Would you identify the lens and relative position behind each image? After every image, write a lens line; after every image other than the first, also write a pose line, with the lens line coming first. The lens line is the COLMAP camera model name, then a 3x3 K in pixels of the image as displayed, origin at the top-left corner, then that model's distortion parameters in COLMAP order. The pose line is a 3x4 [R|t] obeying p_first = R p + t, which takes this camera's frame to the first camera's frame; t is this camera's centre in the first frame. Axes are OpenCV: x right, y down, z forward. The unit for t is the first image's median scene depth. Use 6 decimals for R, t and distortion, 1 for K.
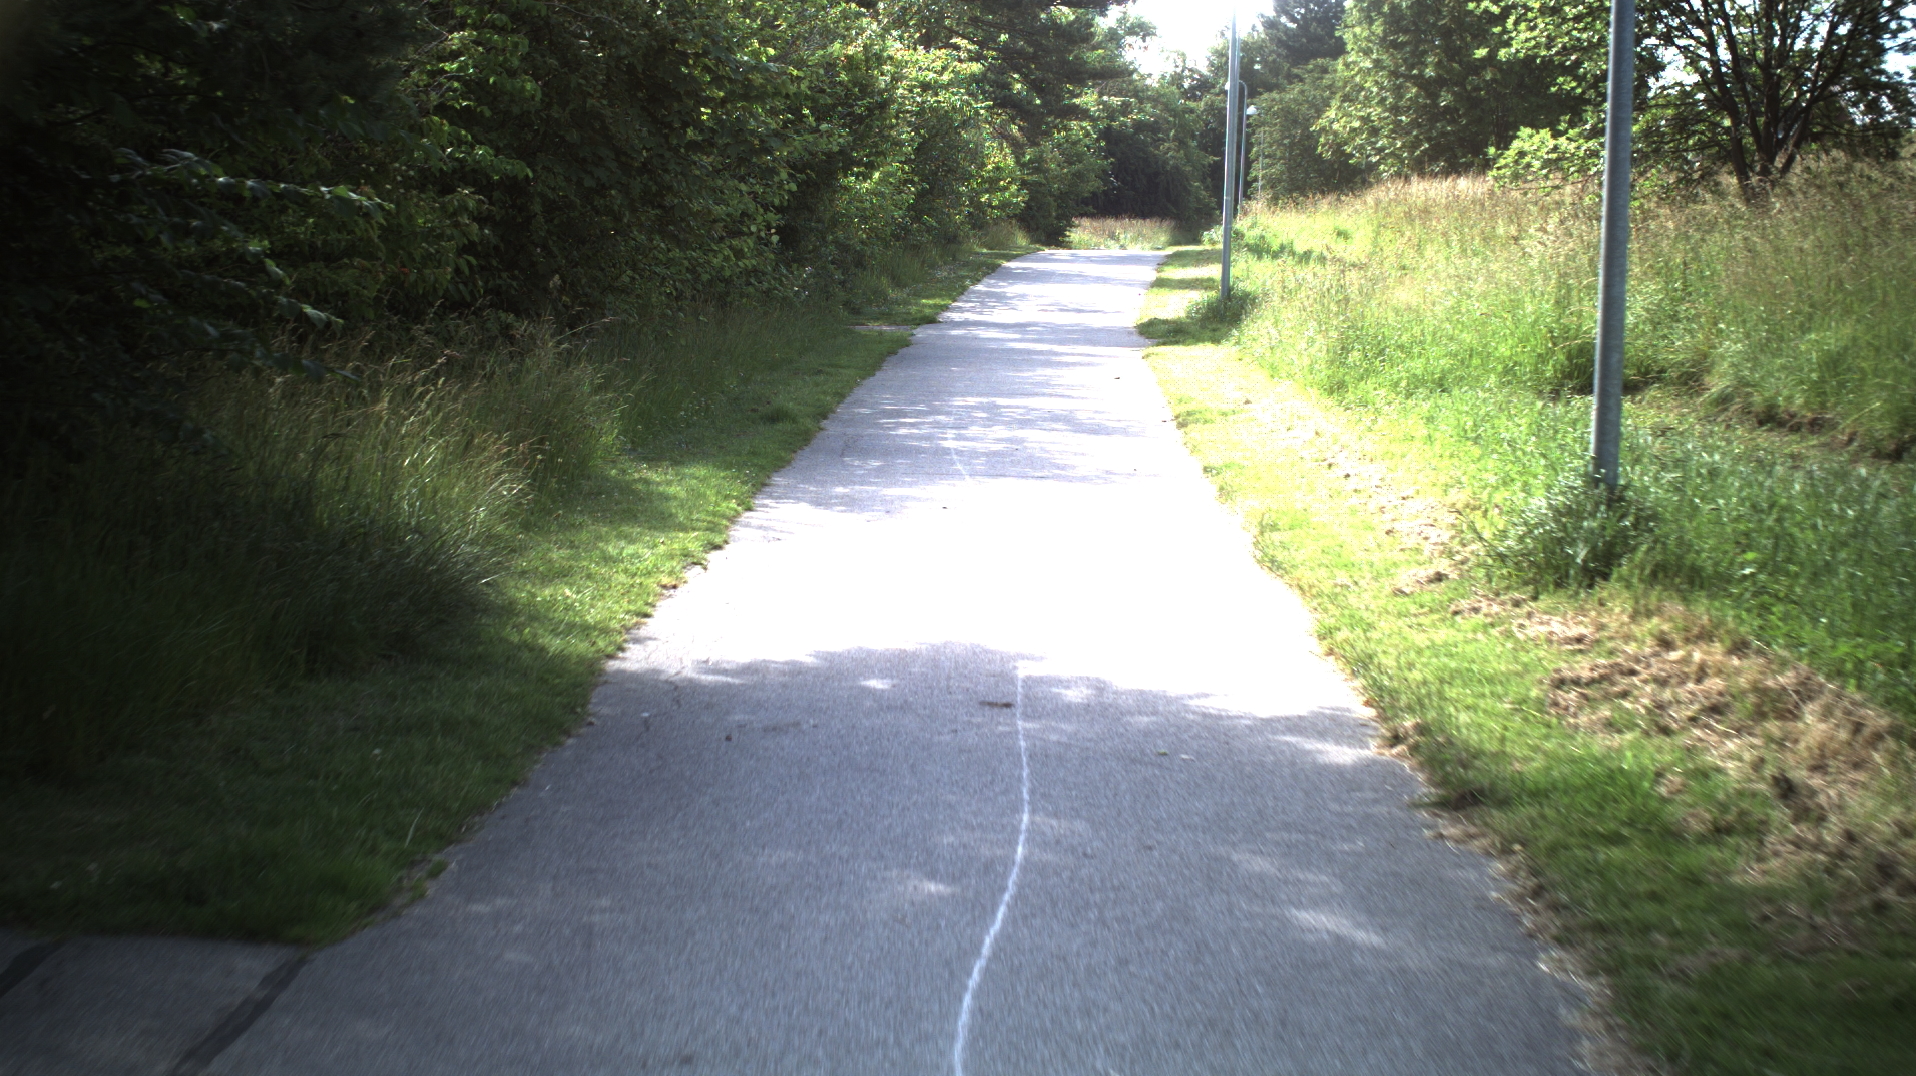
lens RADIAL K [[3313.2, 0, 958.0], [0, 3313.2, 538.0], [0, 0, 1]] dist [-0.286533, 0.275535]
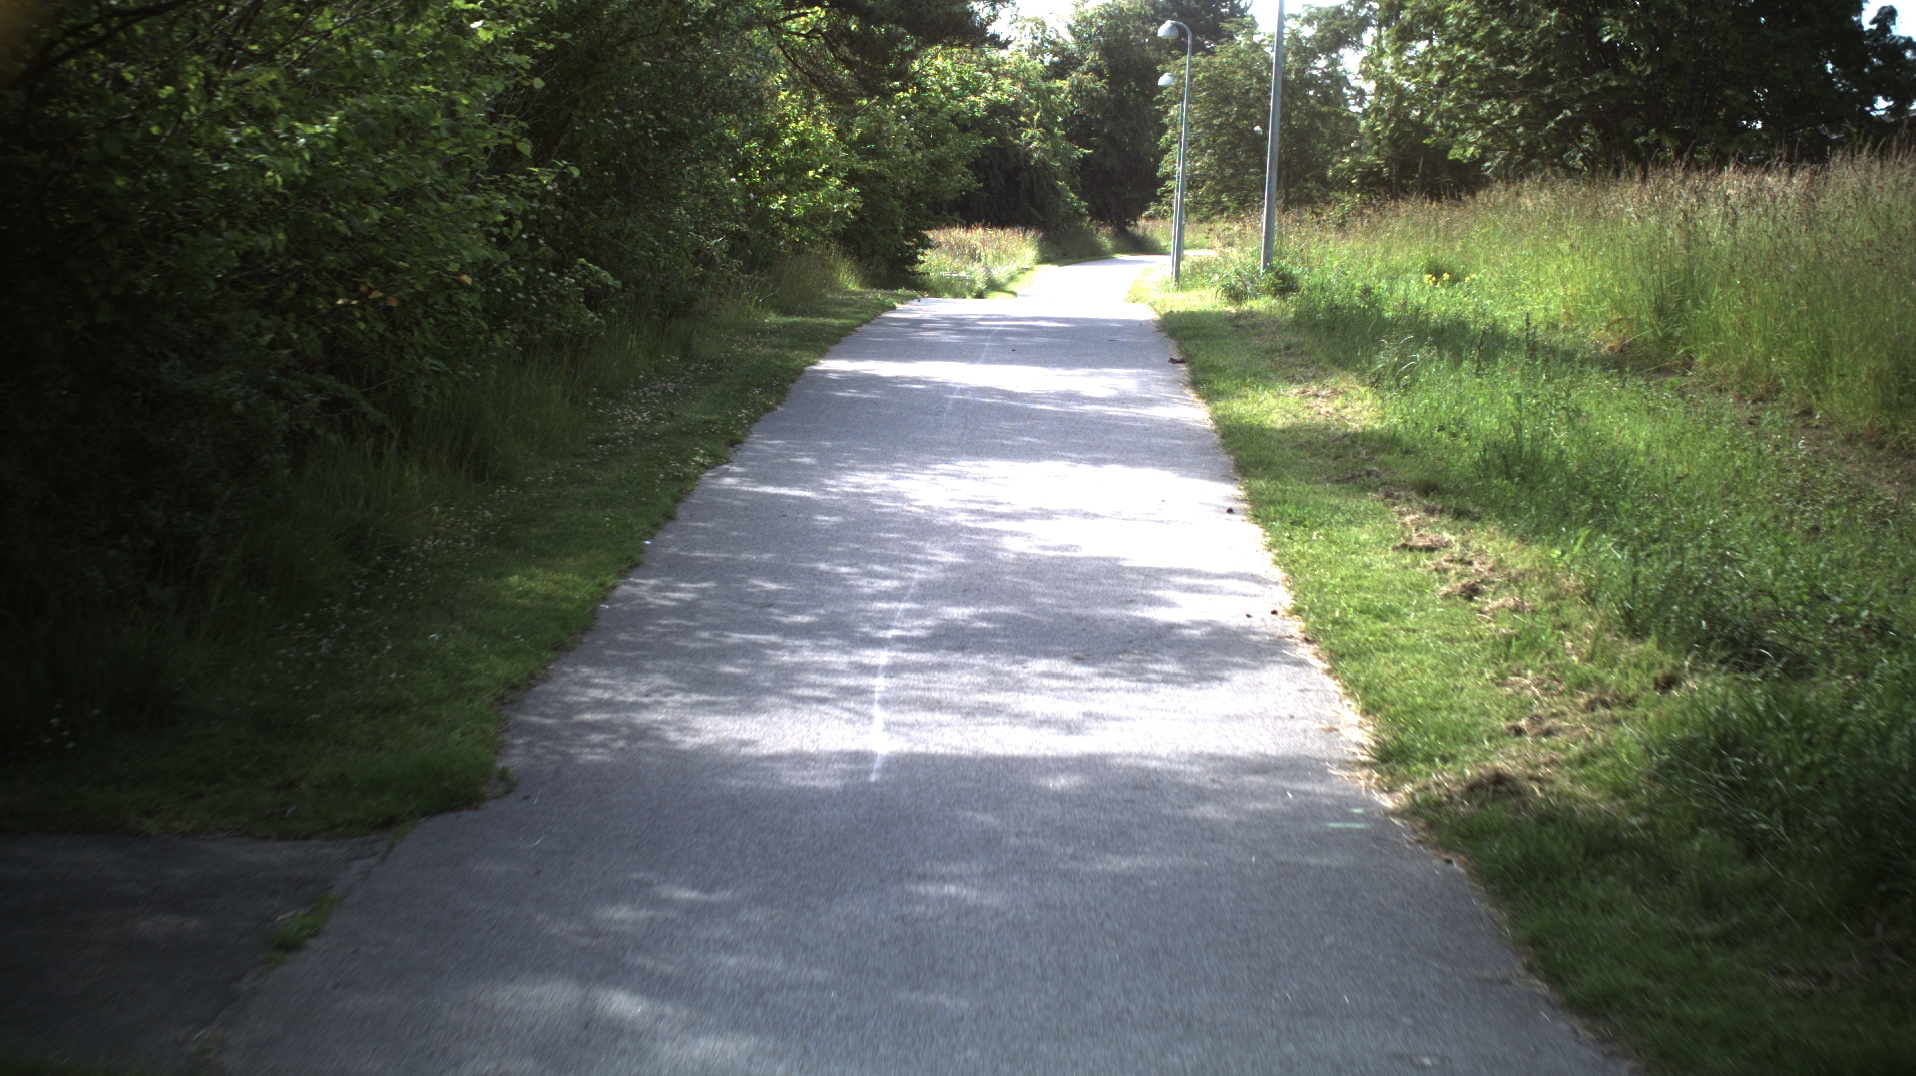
lens RADIAL K [[3313.2, 0, 958.0], [0, 3313.2, 538.0], [0, 0, 1]] dist [-0.286533, 0.275535]
pose [[0.998468, 0.000919, 0.055332, 0.012548], [-0.000897, 1.000000, -0.000425, -0.082005], [-0.055333, 0.000374, 0.998468, 0.787728]]
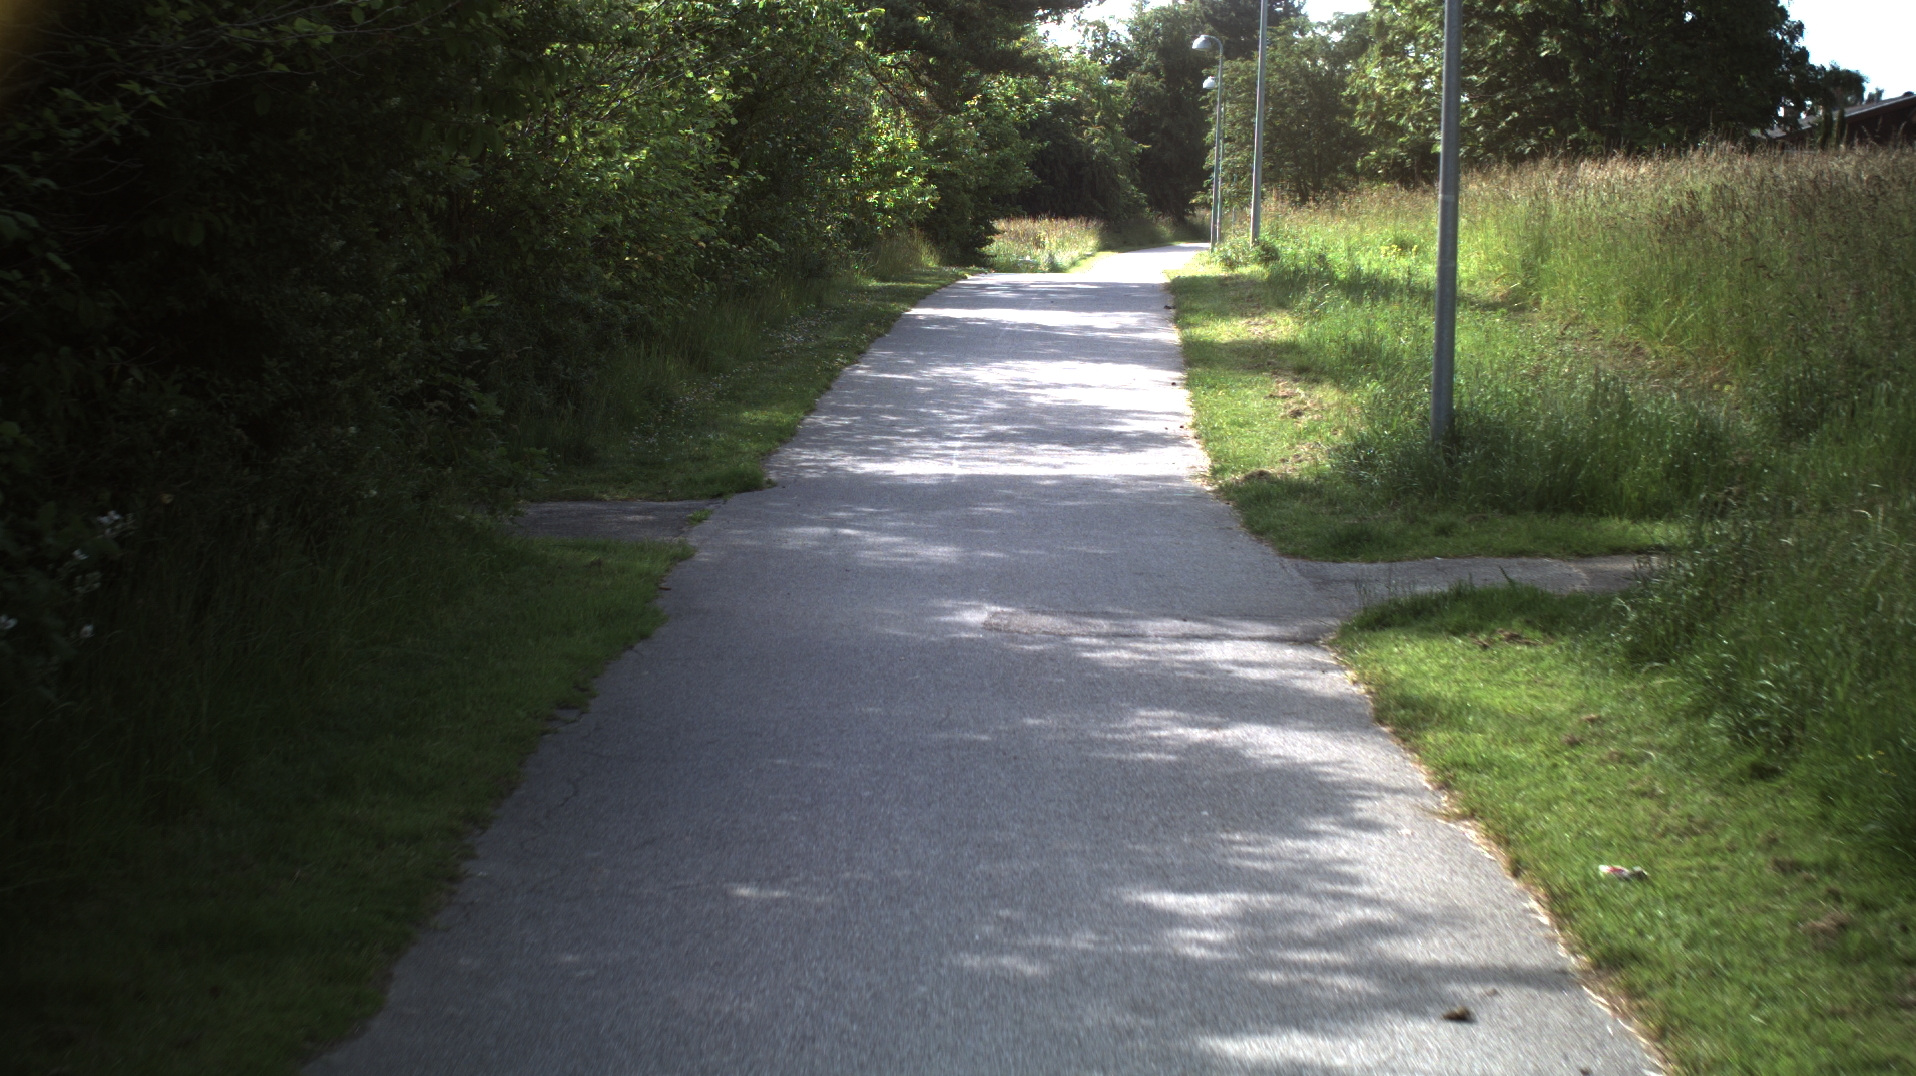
lens RADIAL K [[3313.2, 0, 958.0], [0, 3313.2, 538.0], [0, 0, 1]] dist [-0.286533, 0.275535]
pose [[0.999434, -0.011204, 0.031713, 0.005537], [0.011167, 0.999937, 0.001345, -0.058742], [-0.031726, -0.000990, 0.999496, 0.562544]]
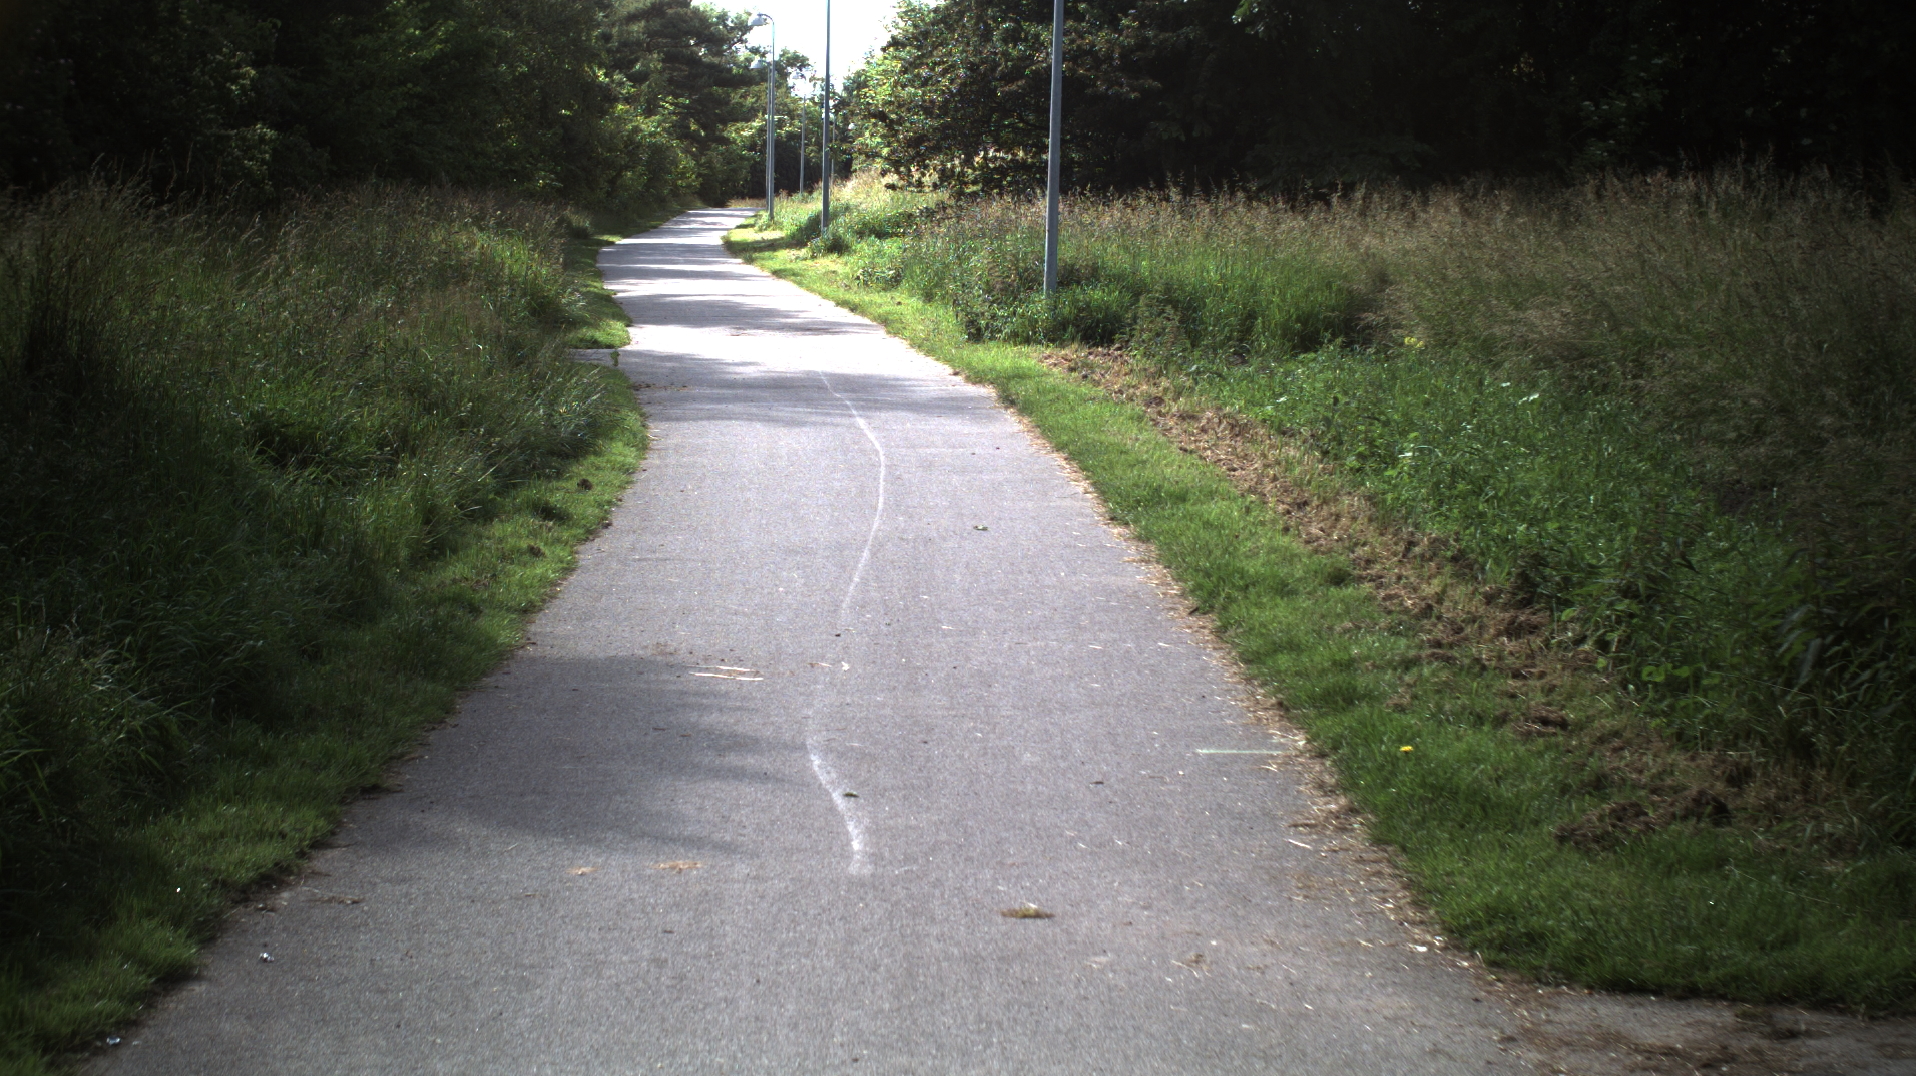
lens RADIAL K [[3313.2, 0, 958.0], [0, 3313.2, 538.0], [0, 0, 1]] dist [-0.286533, 0.275535]
pose [[0.996095, -0.023129, 0.085203, 0.002200], [0.023010, 0.999732, 0.002369, 0.174947], [-0.085235, -0.000399, 0.996361, -1.571627]]
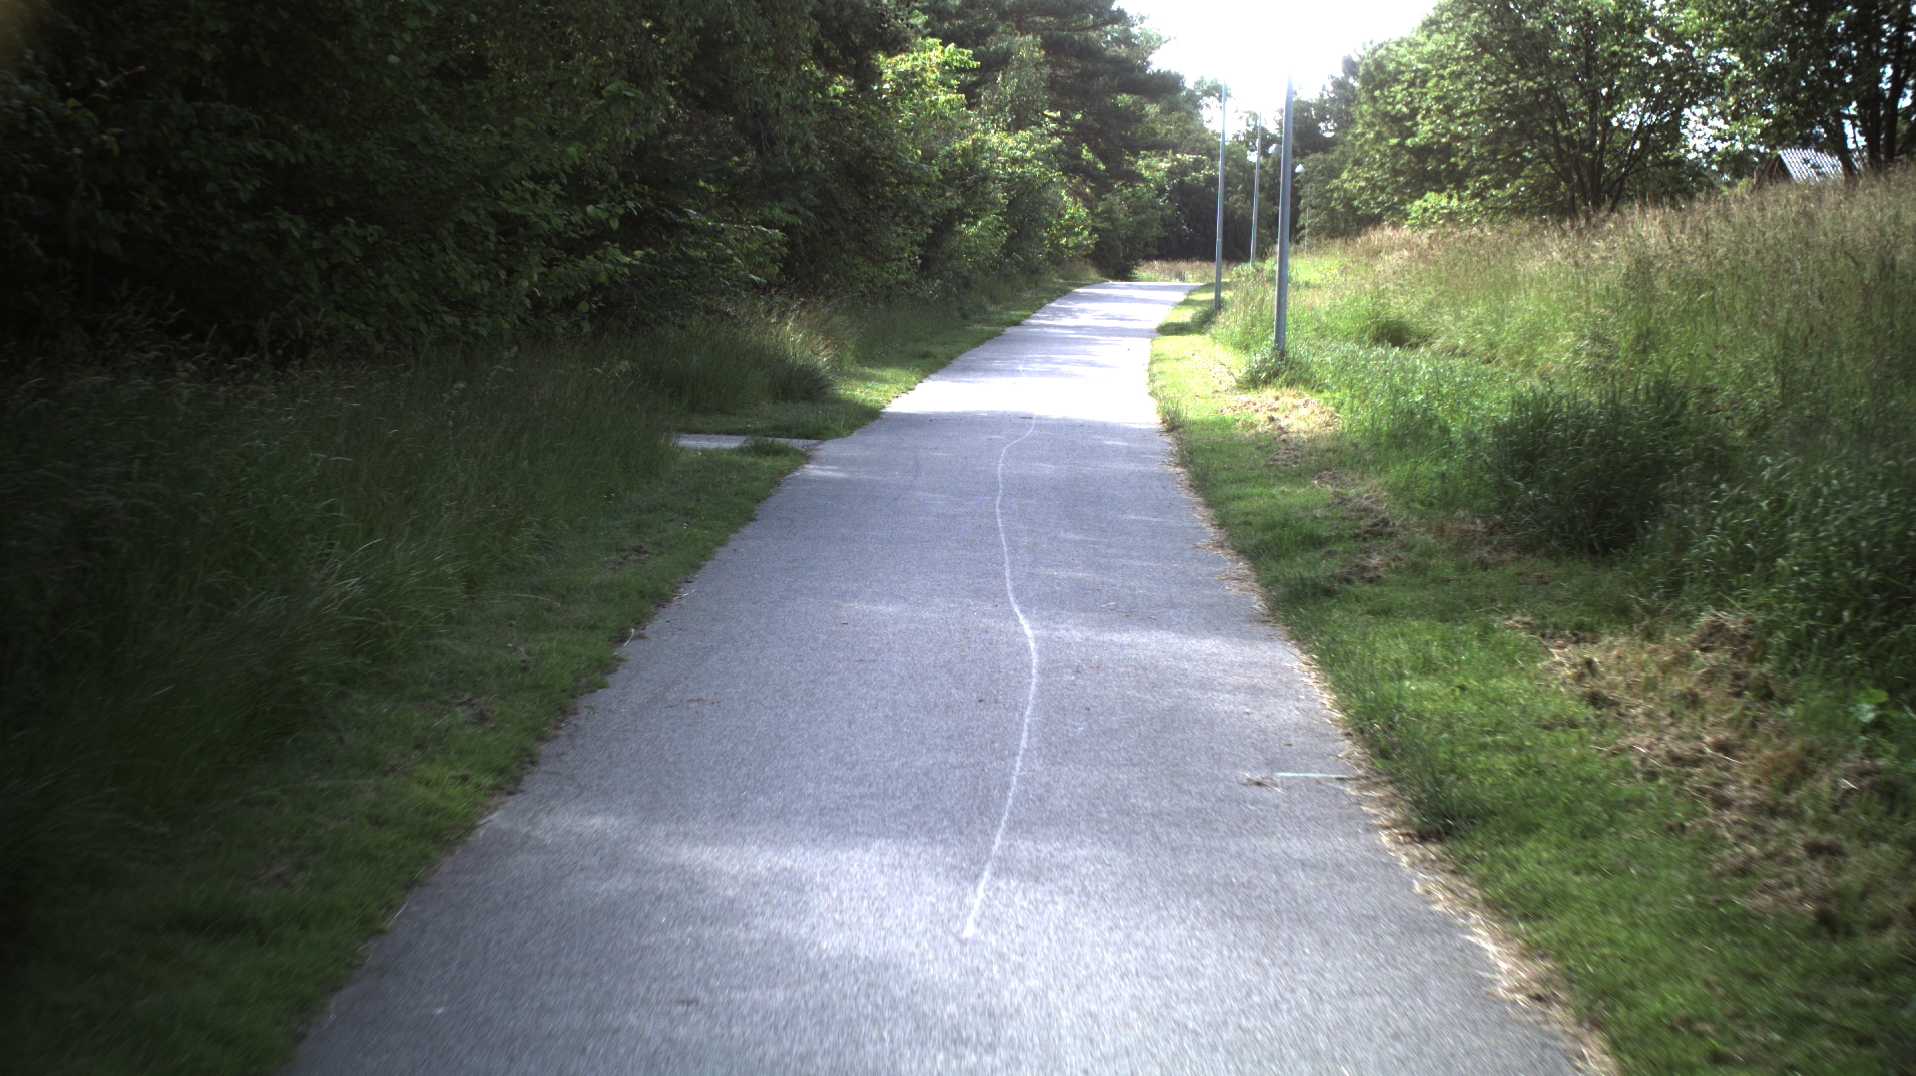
lens RADIAL K [[3313.2, 0, 958.0], [0, 3313.2, 538.0], [0, 0, 1]] dist [-0.286533, 0.275535]
pose [[0.999550, 0.005443, -0.029496, 0.009435], [-0.005859, 0.999884, -0.014030, 0.048904], [0.029416, 0.014197, 0.999466, -0.451497]]
